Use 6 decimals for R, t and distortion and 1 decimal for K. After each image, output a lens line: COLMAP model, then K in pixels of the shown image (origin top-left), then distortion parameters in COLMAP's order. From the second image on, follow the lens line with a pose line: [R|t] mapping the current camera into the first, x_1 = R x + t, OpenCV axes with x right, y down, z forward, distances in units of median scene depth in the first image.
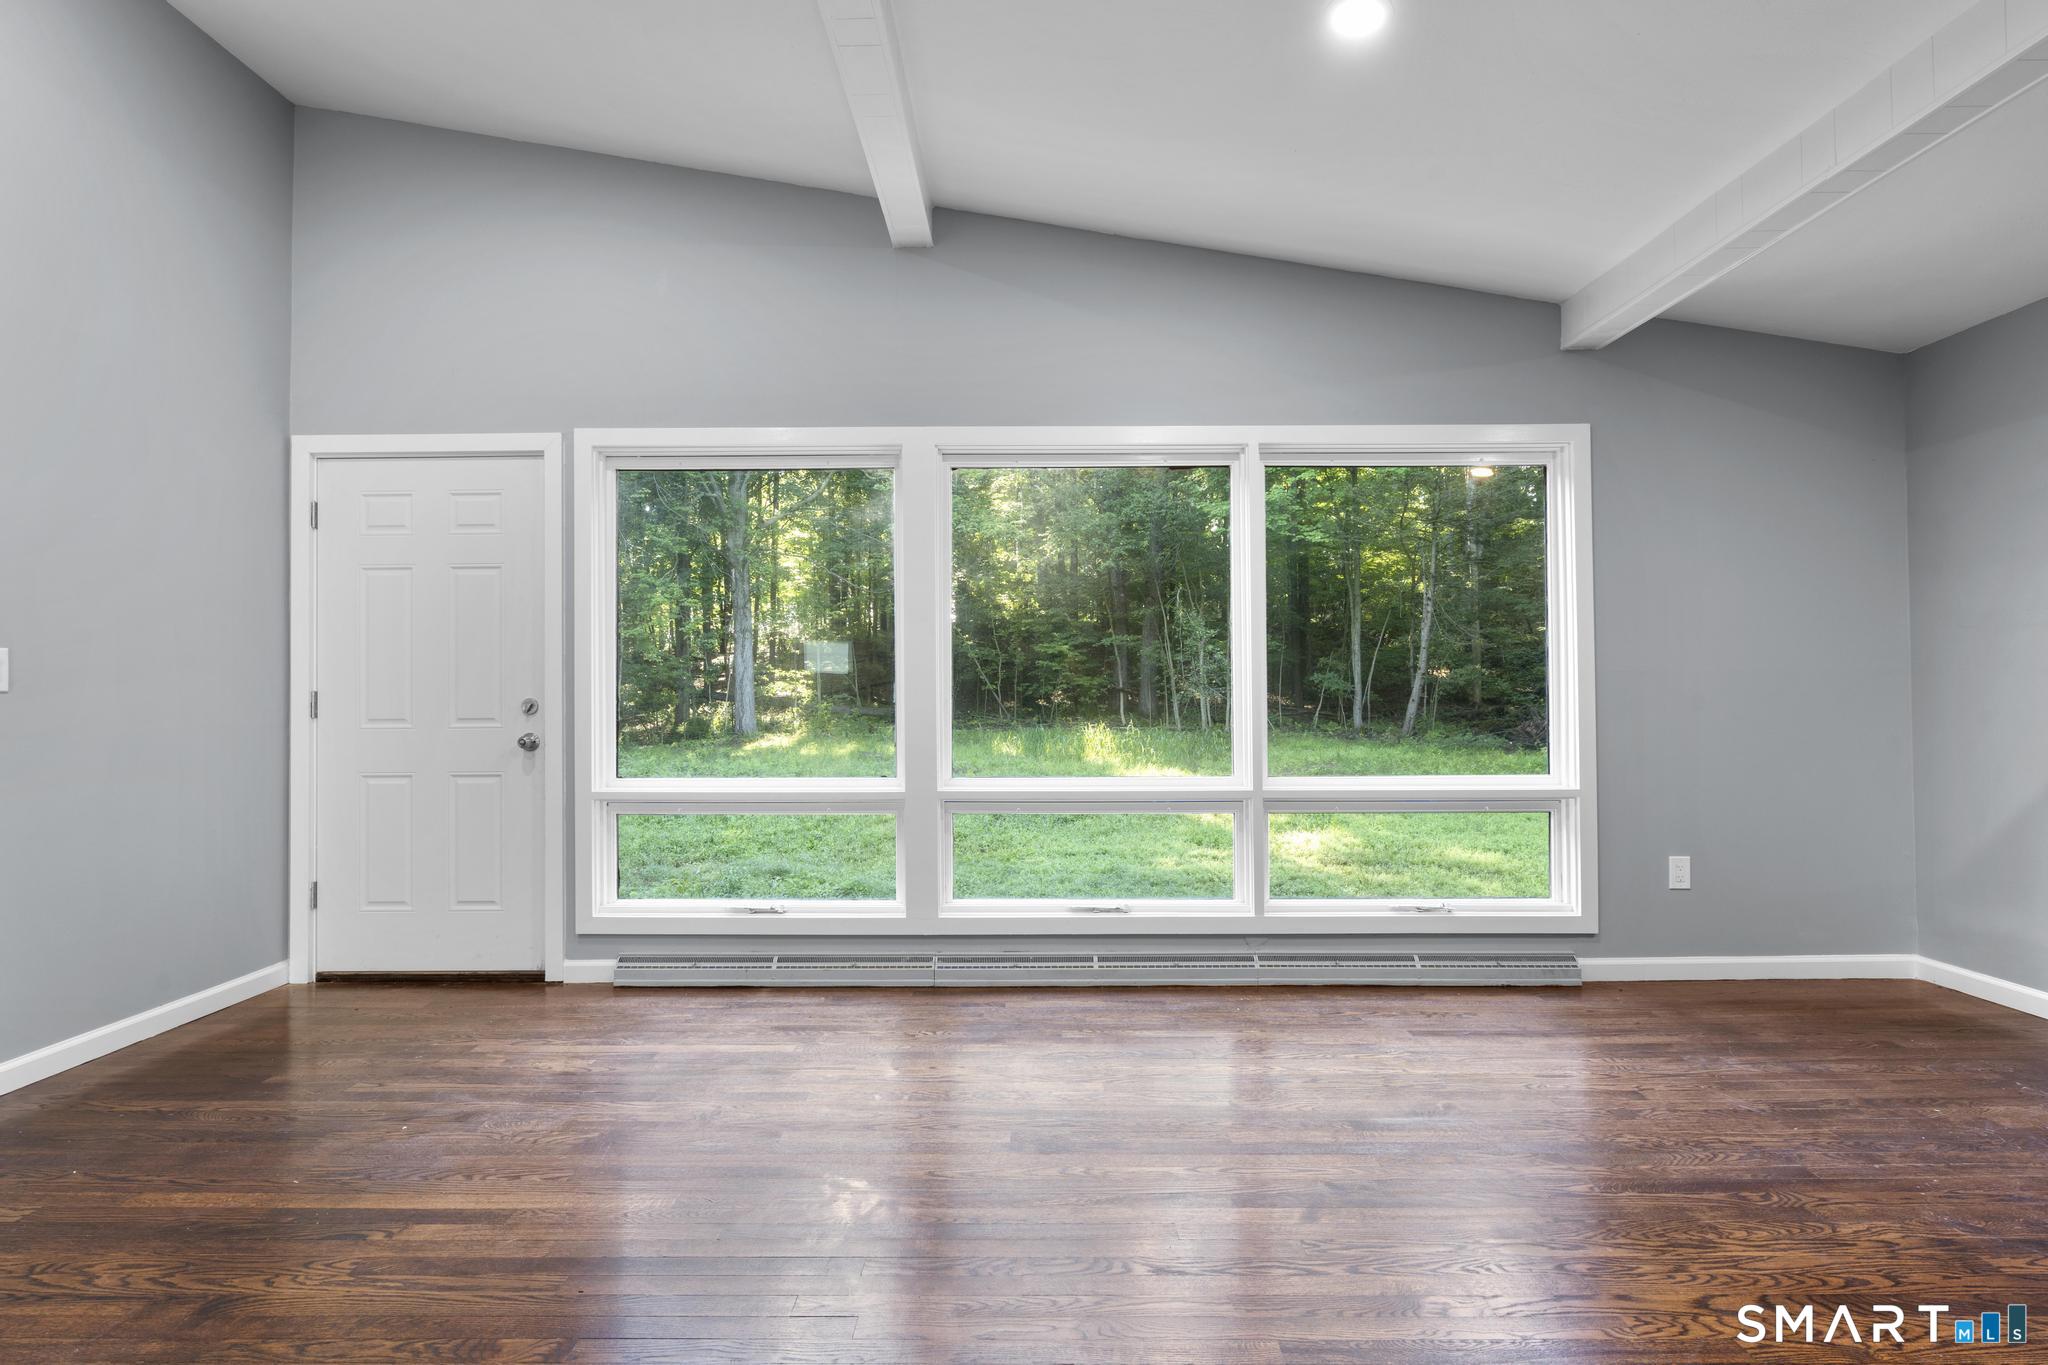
lens RADIAL K [[921.8, 0, 1026.3], [0, 921.8, 687.2], [0, 0, 1]] dist [-0.007422, 0.003147]
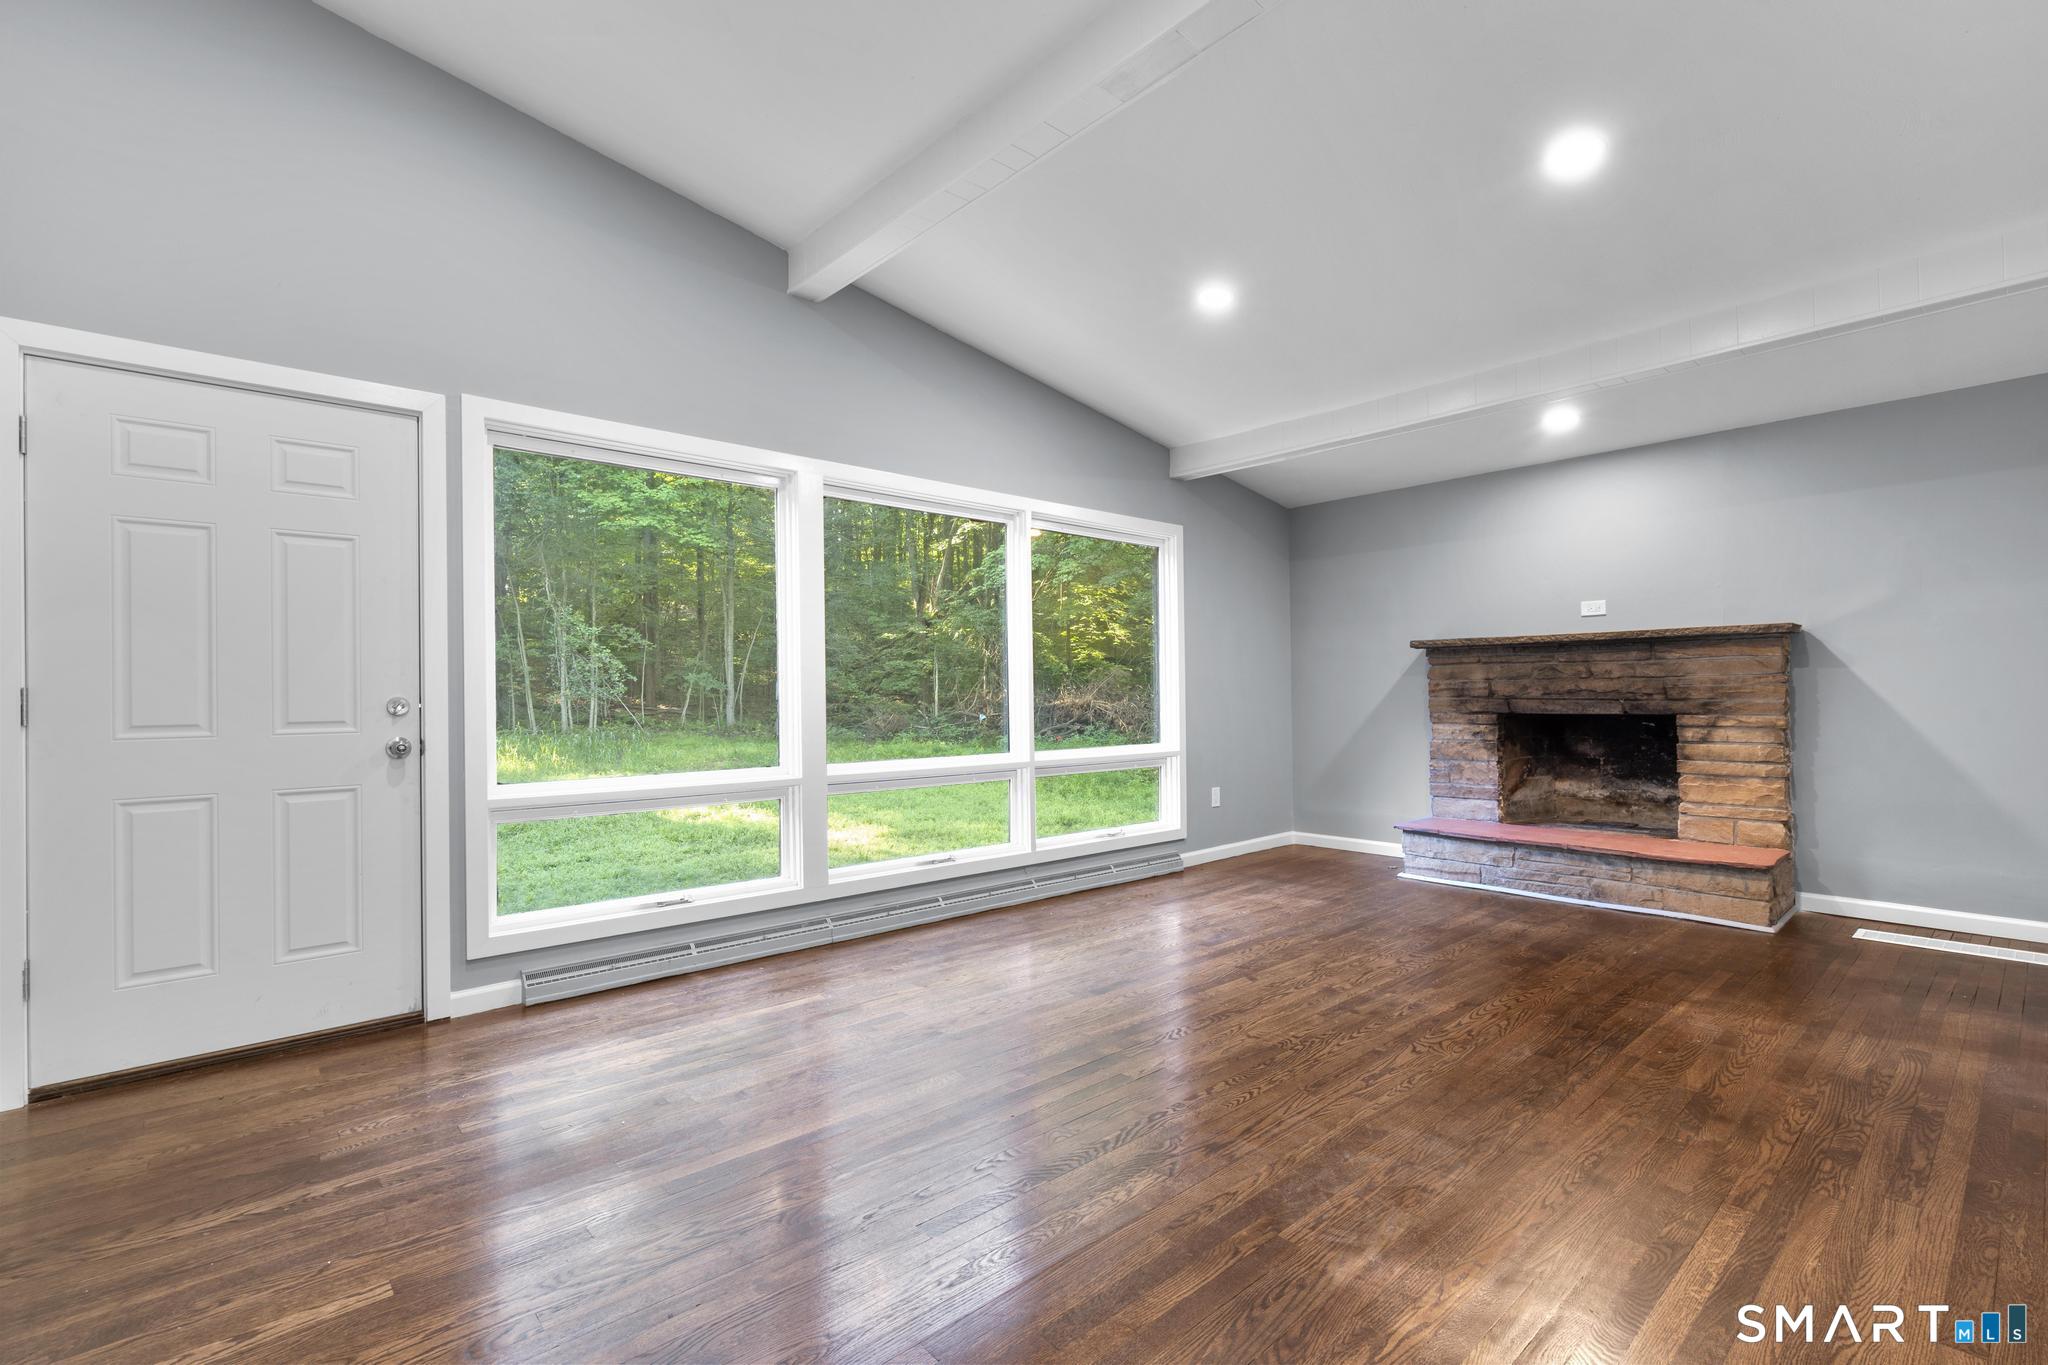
lens RADIAL K [[921.8, 0, 1022.3], [0, 921.8, 695.3], [0, 0, 1]] dist [-0.007422, 0.003147]
pose [[0.743630, -0.002685, 0.668586, -0.685817], [-0.003338, 0.999965, 0.007728, 0.001391], [-0.668583, -0.007979, 0.743595, -0.025058]]
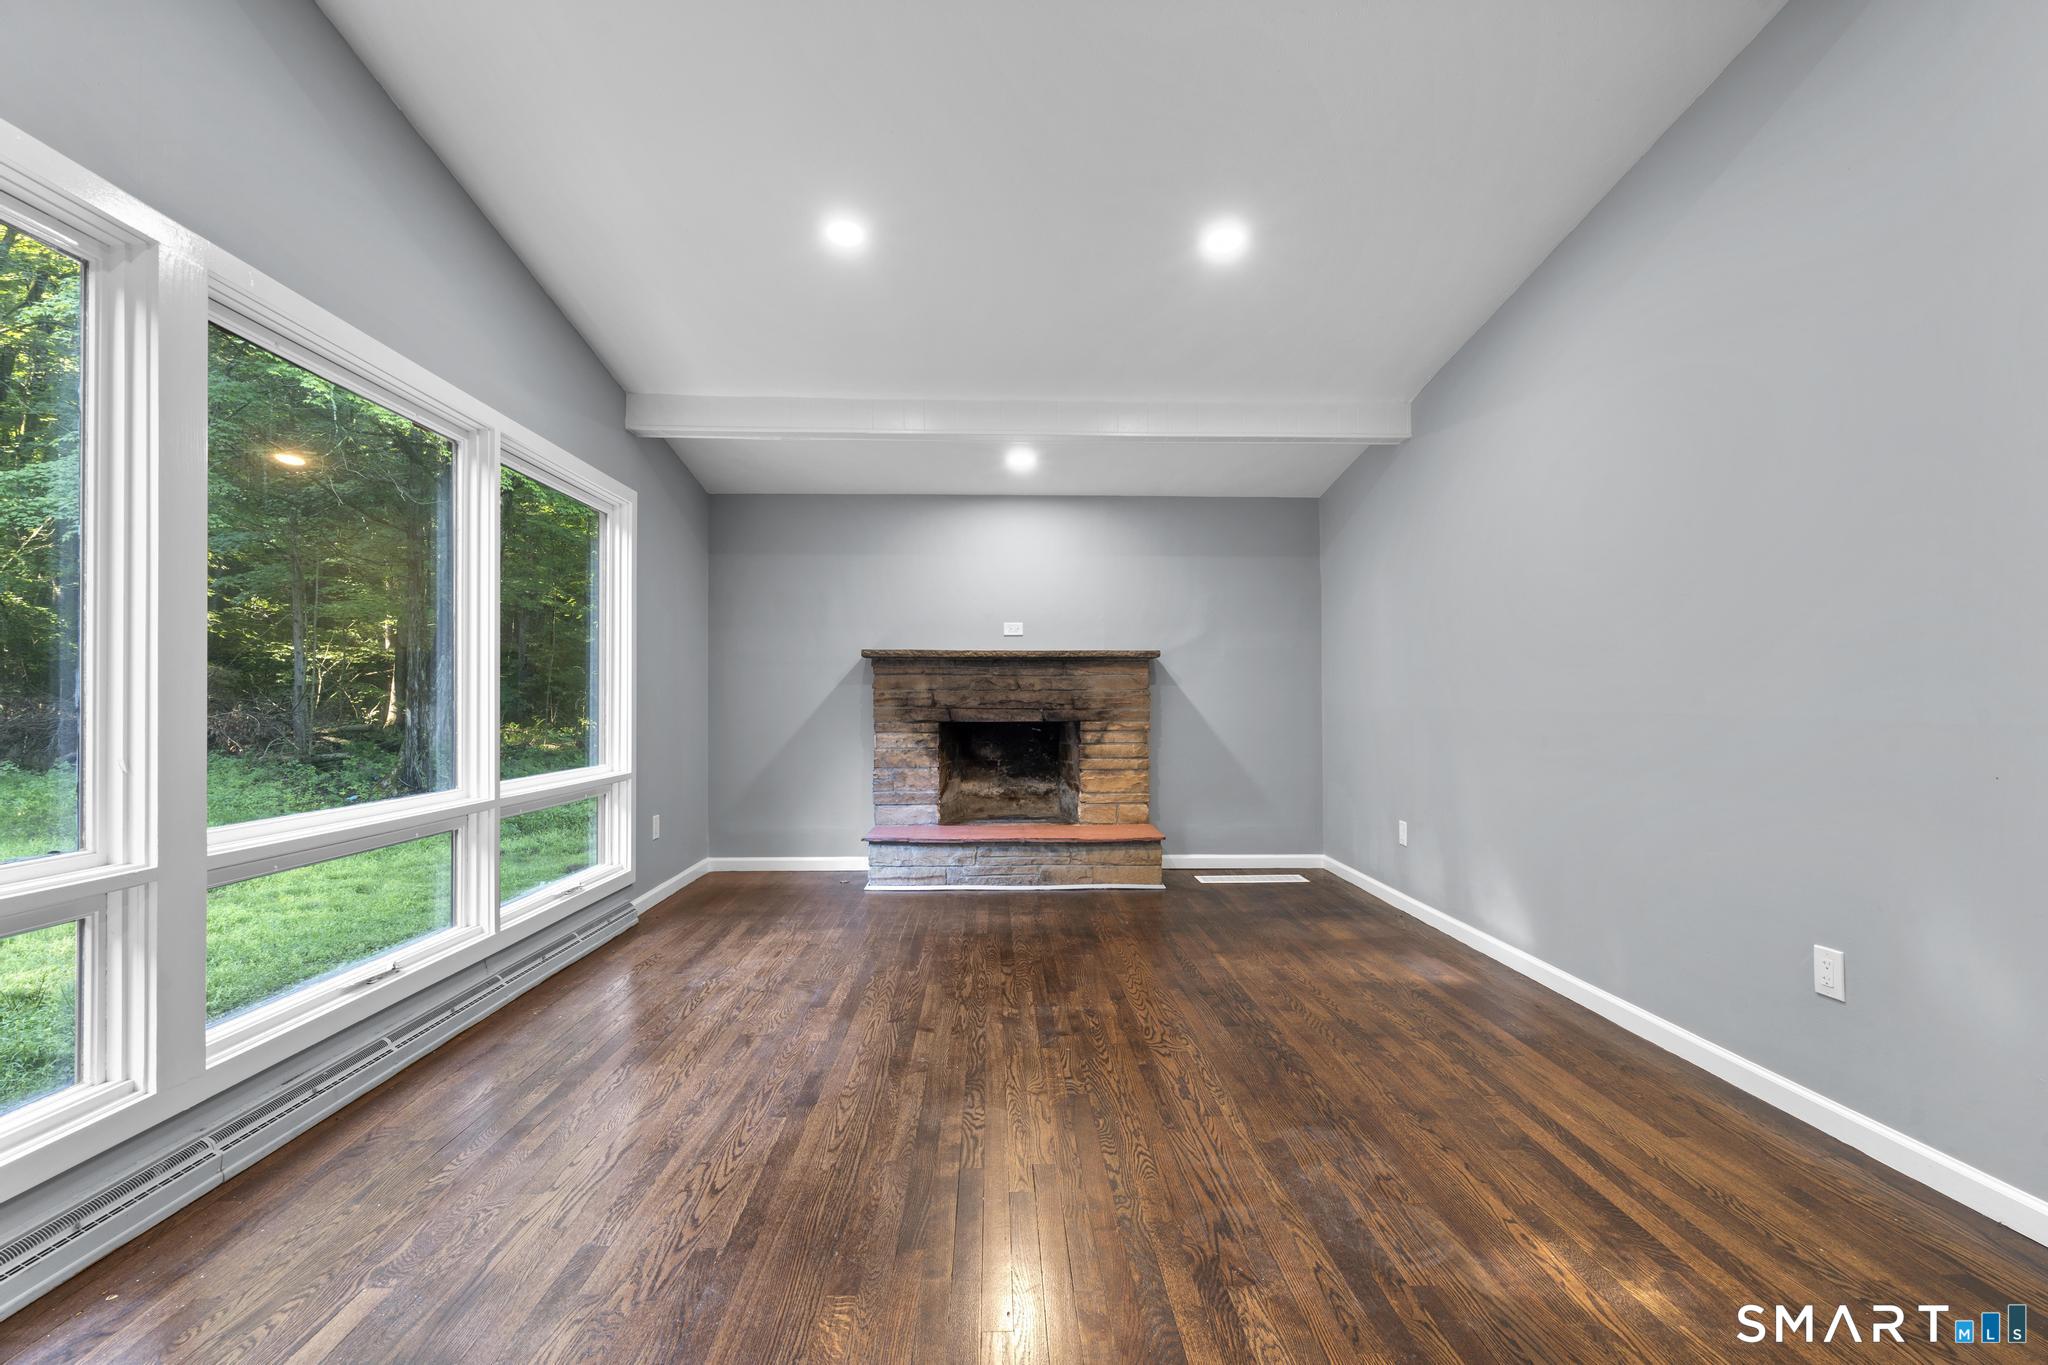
lens RADIAL K [[921.8, 0, 1022.8], [0, 921.8, 685.3], [0, 0, 1]] dist [-0.007422, 0.003147]
pose [[-0.045249, 0.021450, 0.998745, -0.709083], [-0.011656, 0.999690, -0.021999, 0.010062], [-0.998908, -0.012637, -0.044985, 0.503849]]
